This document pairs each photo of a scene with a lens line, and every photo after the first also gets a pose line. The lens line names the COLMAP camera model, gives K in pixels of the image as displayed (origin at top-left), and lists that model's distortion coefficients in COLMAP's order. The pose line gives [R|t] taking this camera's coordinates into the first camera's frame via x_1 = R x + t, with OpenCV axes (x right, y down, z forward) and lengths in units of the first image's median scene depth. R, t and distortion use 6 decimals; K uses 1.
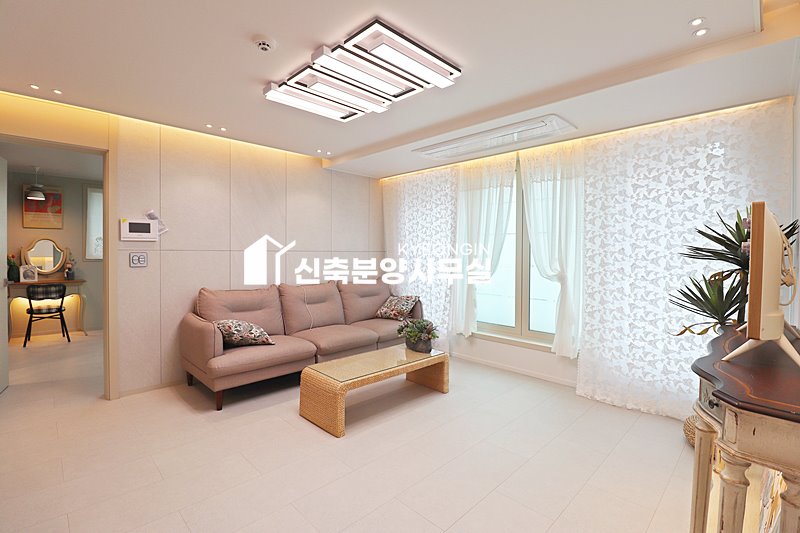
lens RADIAL K [[370.3, 0, 401.0], [0, 370.3, 258.4], [0, 0, 1]] dist [-0.012756, -0.005470]
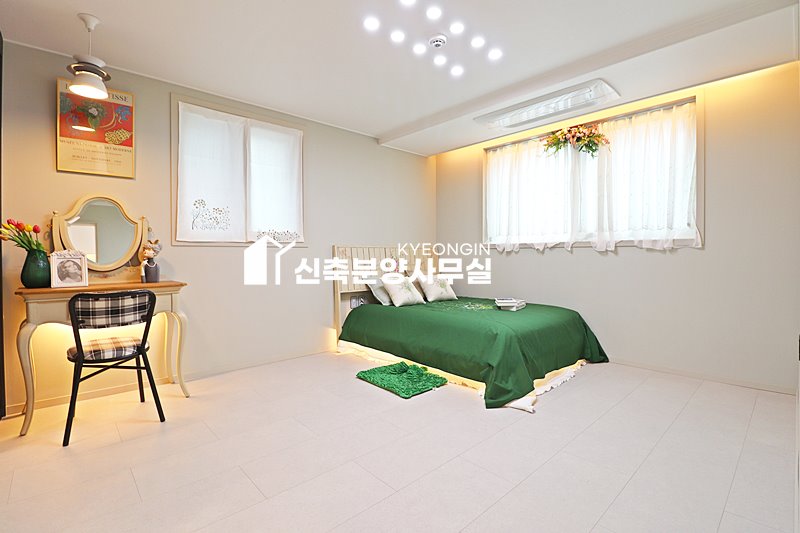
lens RADIAL K [[370.3, 0, 399.6], [0, 370.3, 261.7], [0, 0, 1]] dist [-0.012756, -0.005470]
pose [[0.999348, -0.012590, -0.033850, -0.609351], [0.012433, 0.999911, -0.004817, 0.041439], [0.033908, 0.004393, 0.999415, 0.568766]]
